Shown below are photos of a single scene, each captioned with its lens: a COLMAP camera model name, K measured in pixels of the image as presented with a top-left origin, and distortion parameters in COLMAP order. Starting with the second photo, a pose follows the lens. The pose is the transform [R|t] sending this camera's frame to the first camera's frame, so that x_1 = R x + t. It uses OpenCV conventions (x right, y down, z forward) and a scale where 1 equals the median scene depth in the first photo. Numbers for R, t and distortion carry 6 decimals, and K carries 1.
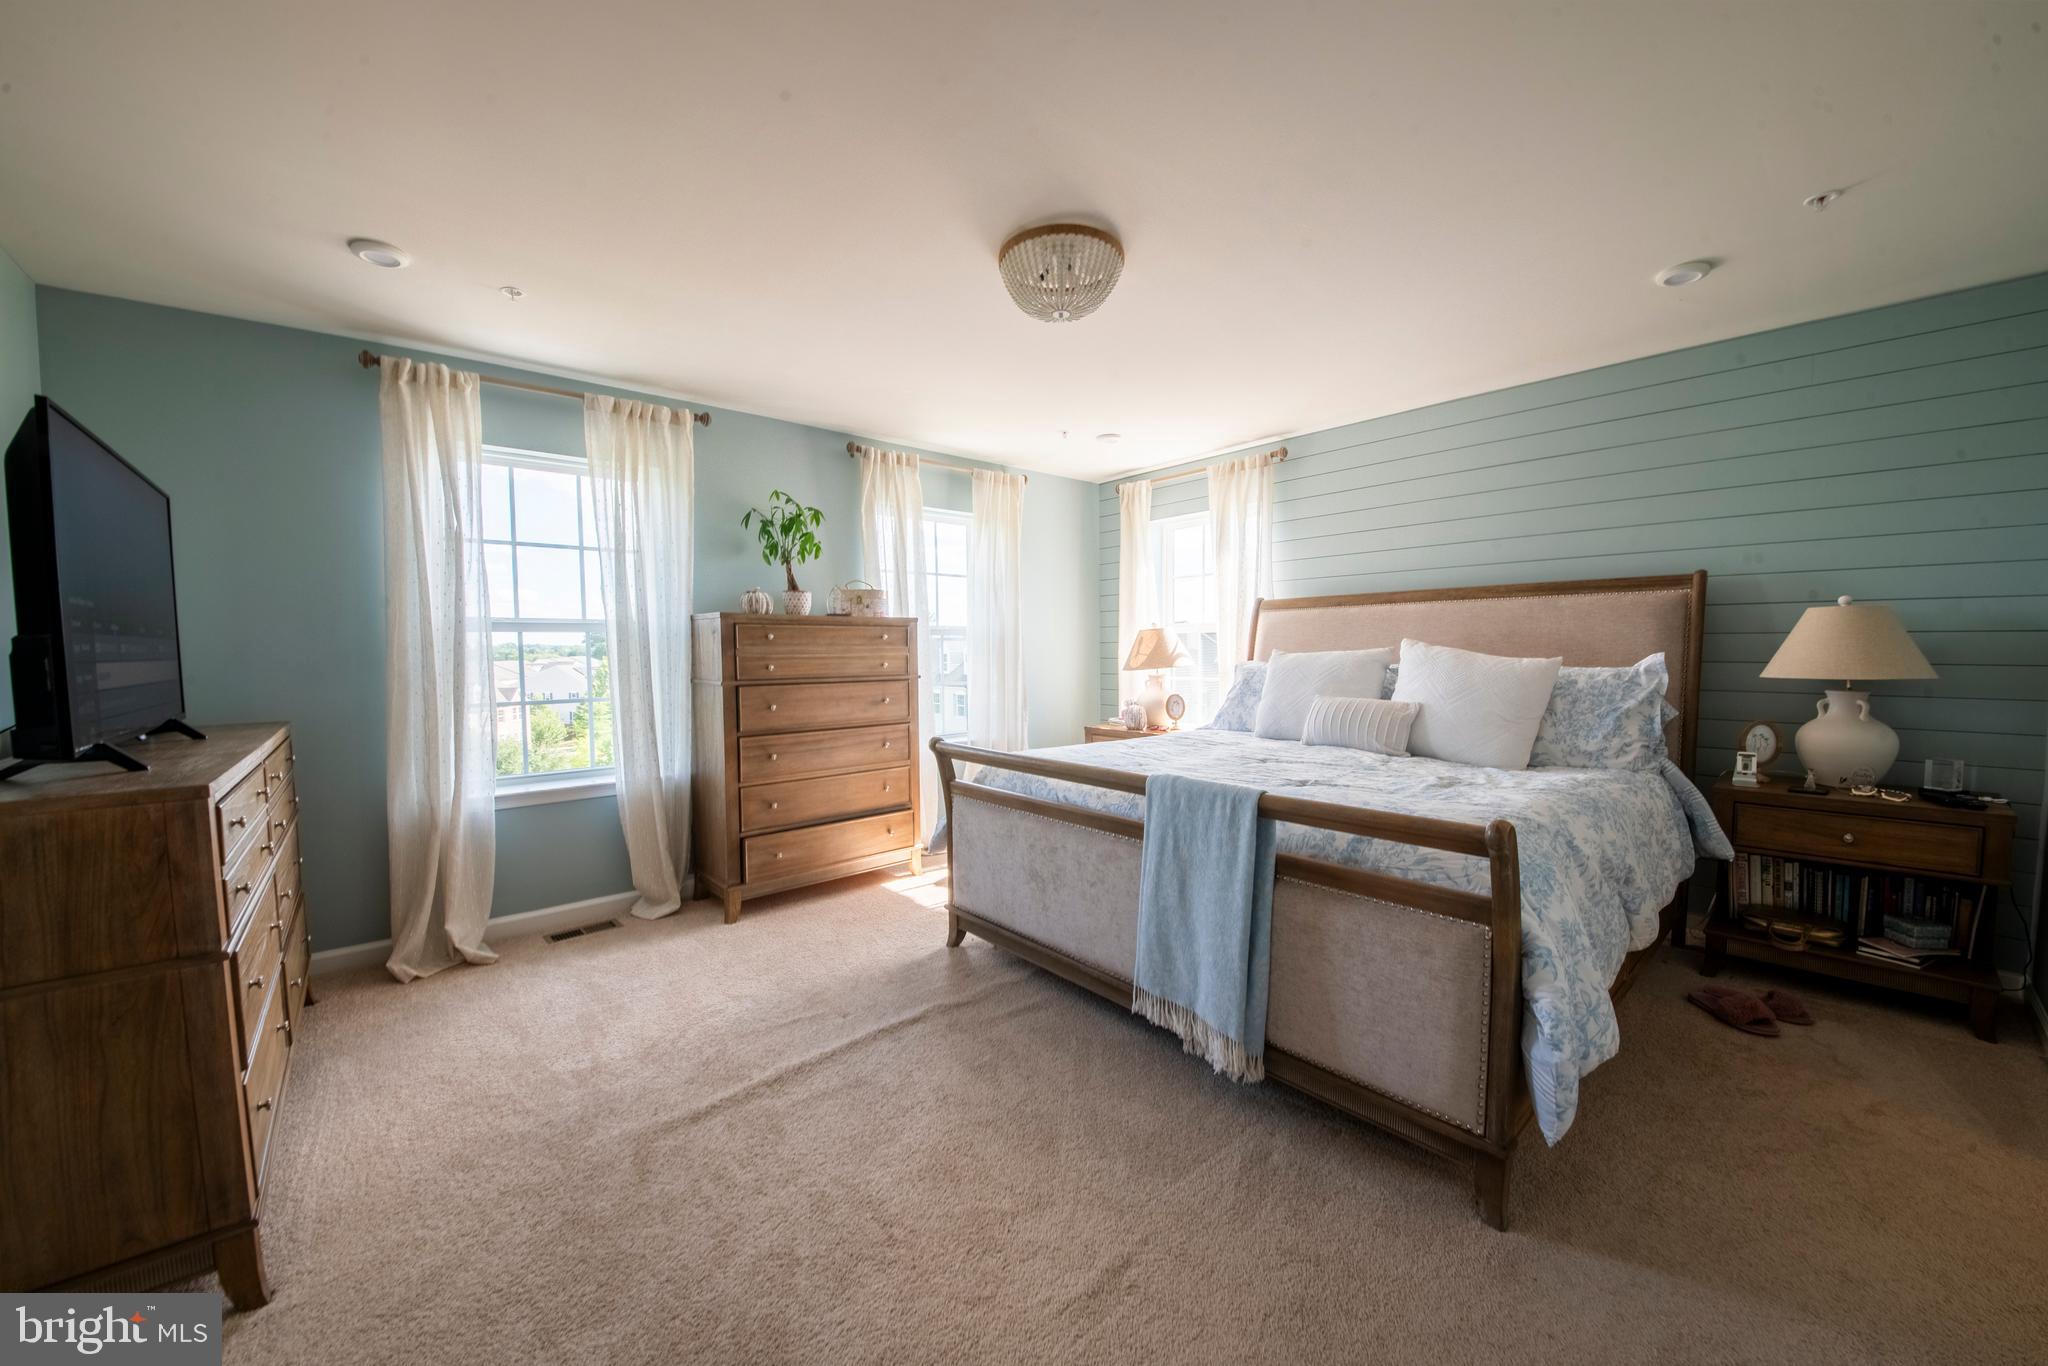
lens RADIAL K [[742.2, 0, 1015.8], [0, 742.2, 687.0], [0, 0, 1]] dist [-0.007042, -0.002096]
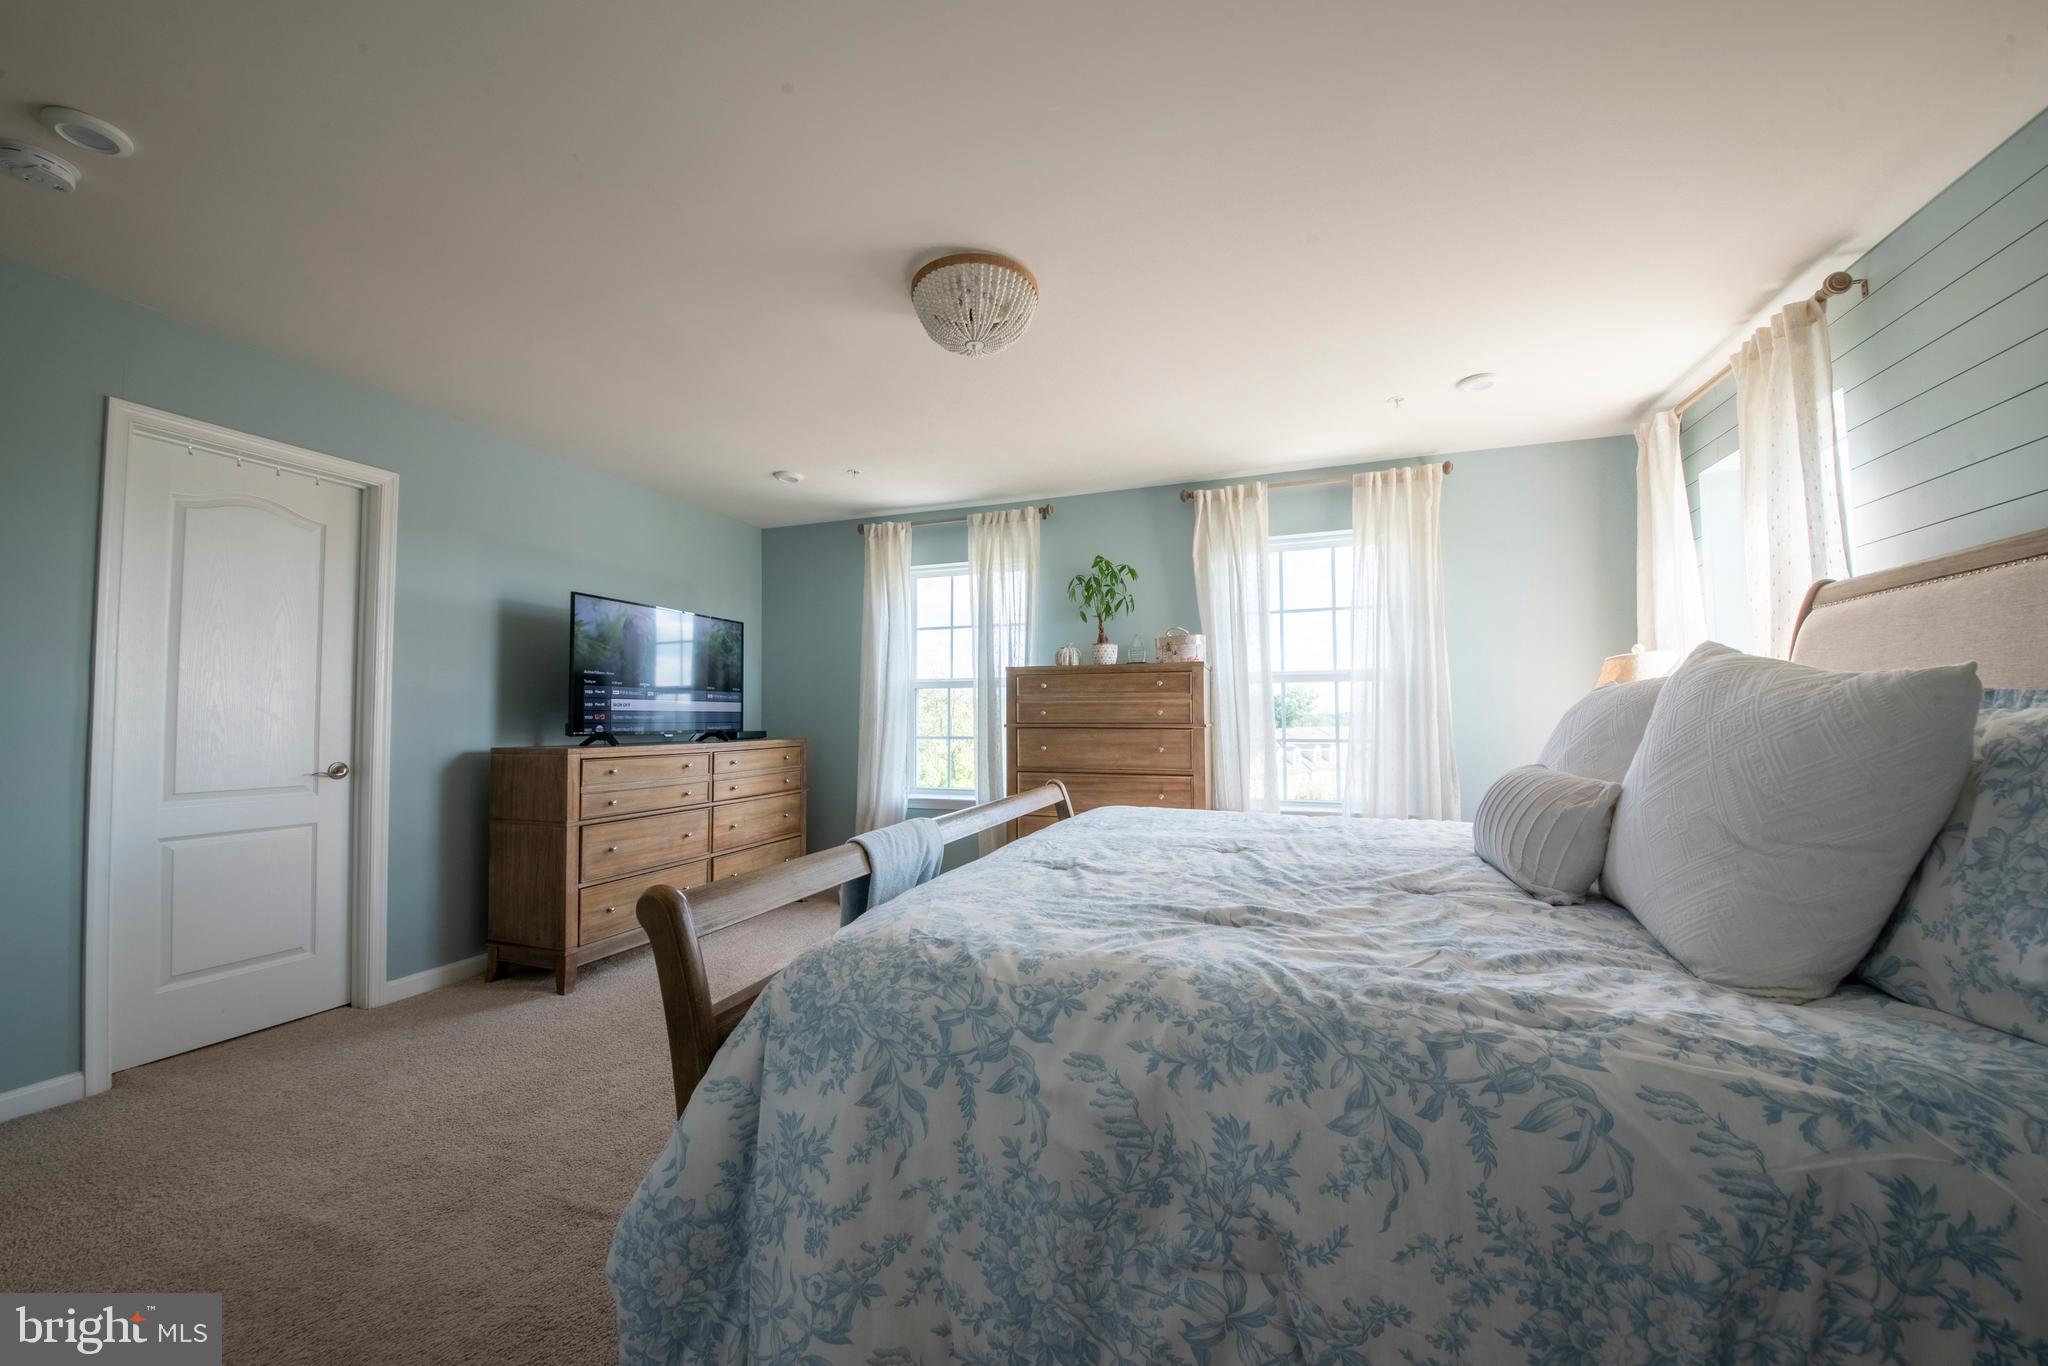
lens RADIAL K [[742.2, 0, 1025.1], [0, 742.2, 696.9], [0, 0, 1]] dist [-0.007042, -0.002096]
pose [[0.498445, -0.021267, -0.866661, 0.613077], [-0.043607, 0.997818, -0.049566, 0.006150], [0.865824, 0.062498, 0.496430, 0.390577]]
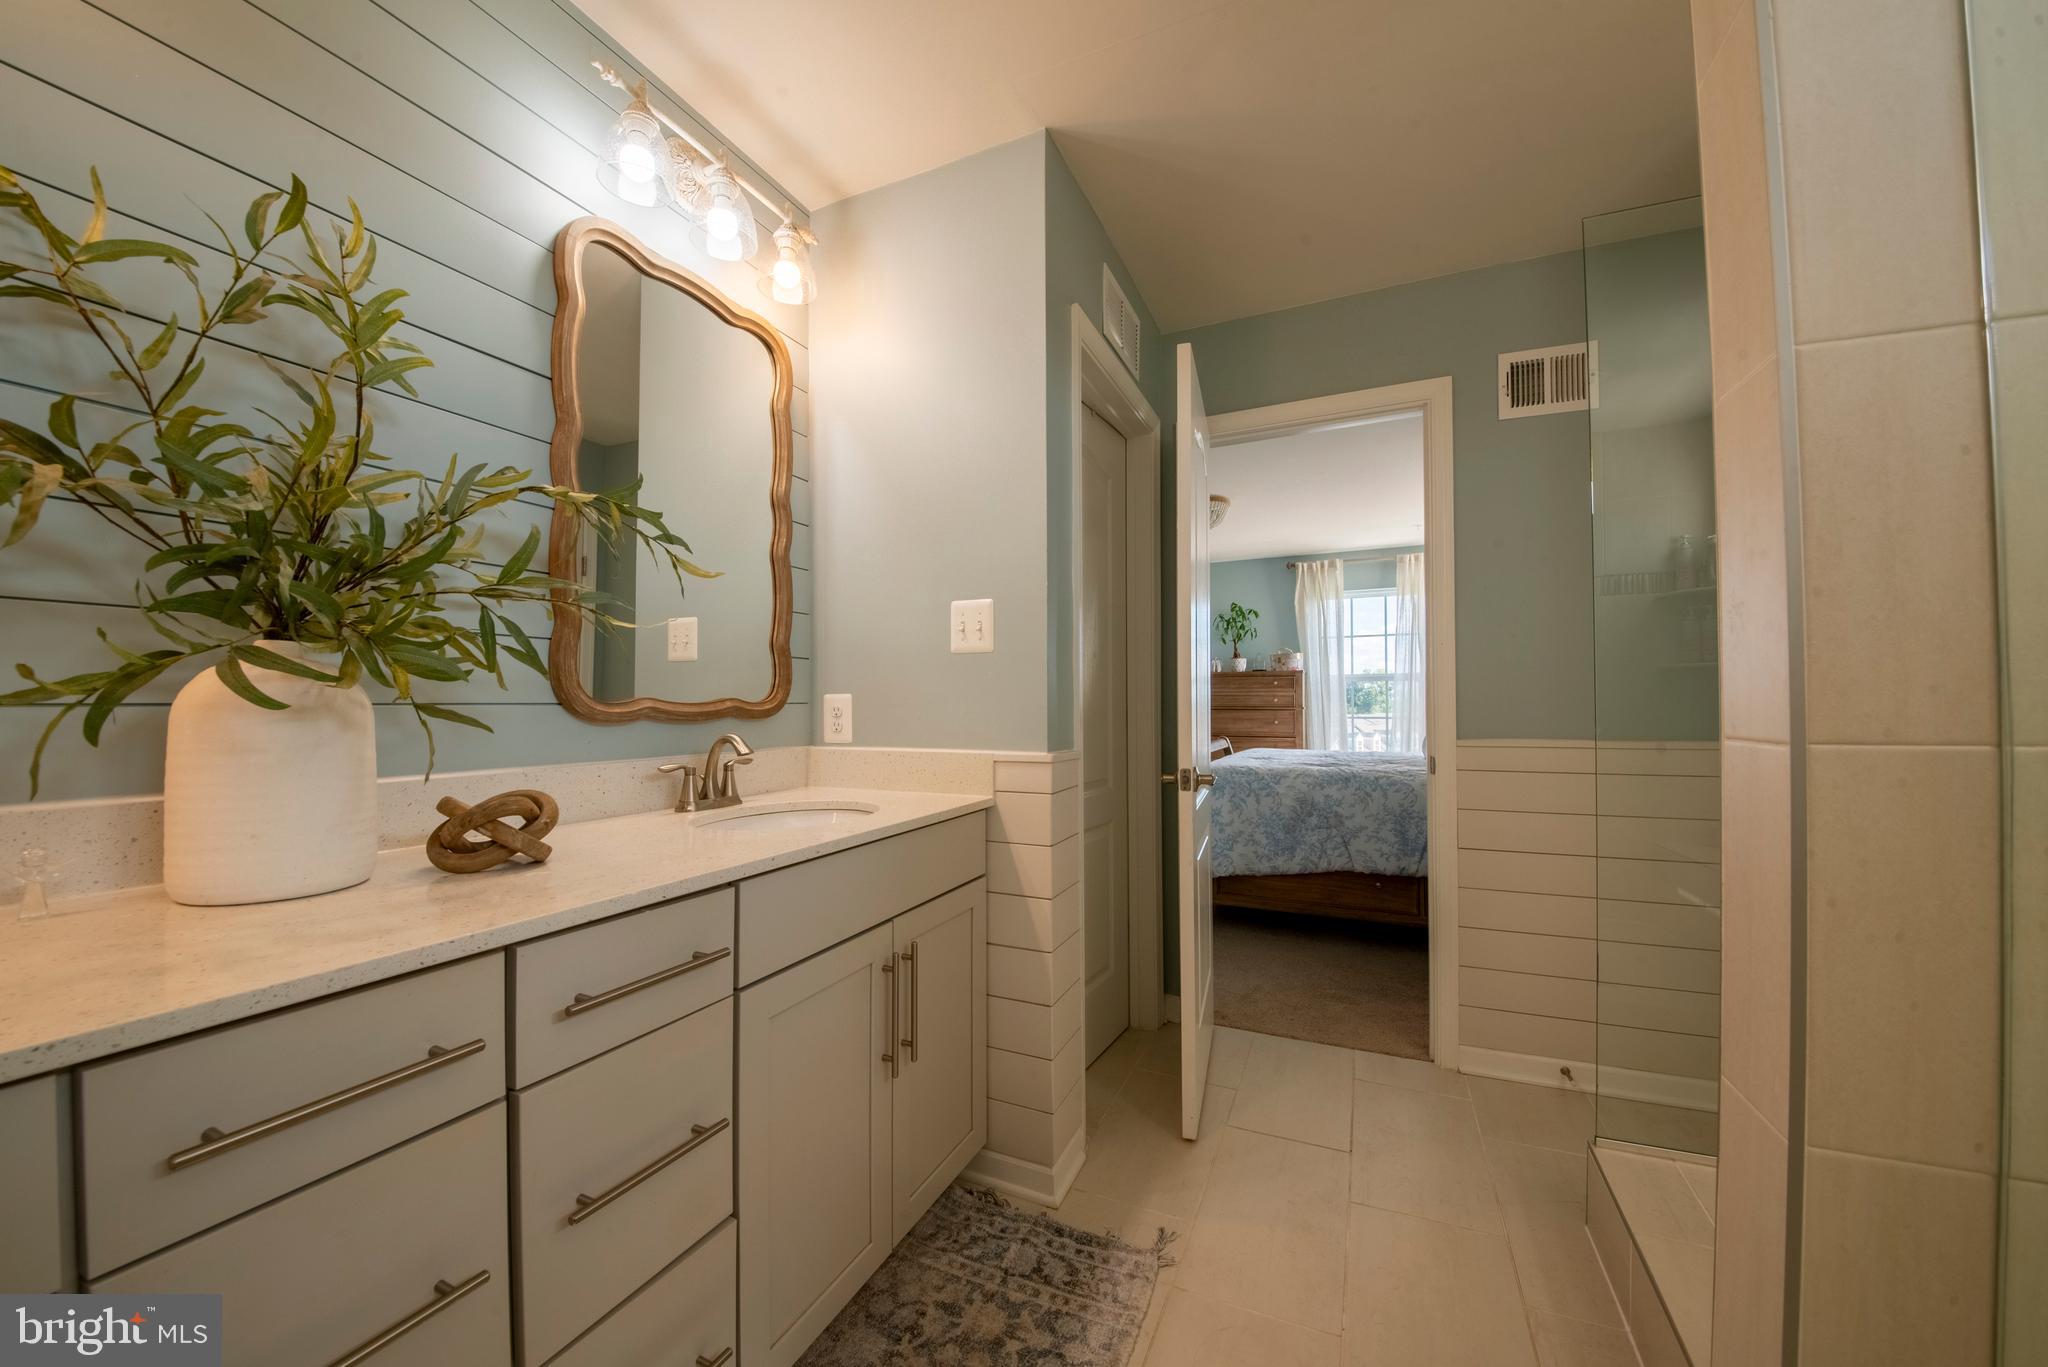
lens RADIAL K [[742.2, 0, 1015.3], [0, 742.2, 699.5], [0, 0, 1]] dist [-0.007042, -0.002096]
pose [[0.405403, -0.002448, -0.914135, 1.155980], [-0.046607, 0.998641, -0.023343, 0.035585], [0.912949, 0.052068, 0.404737, -0.195879]]
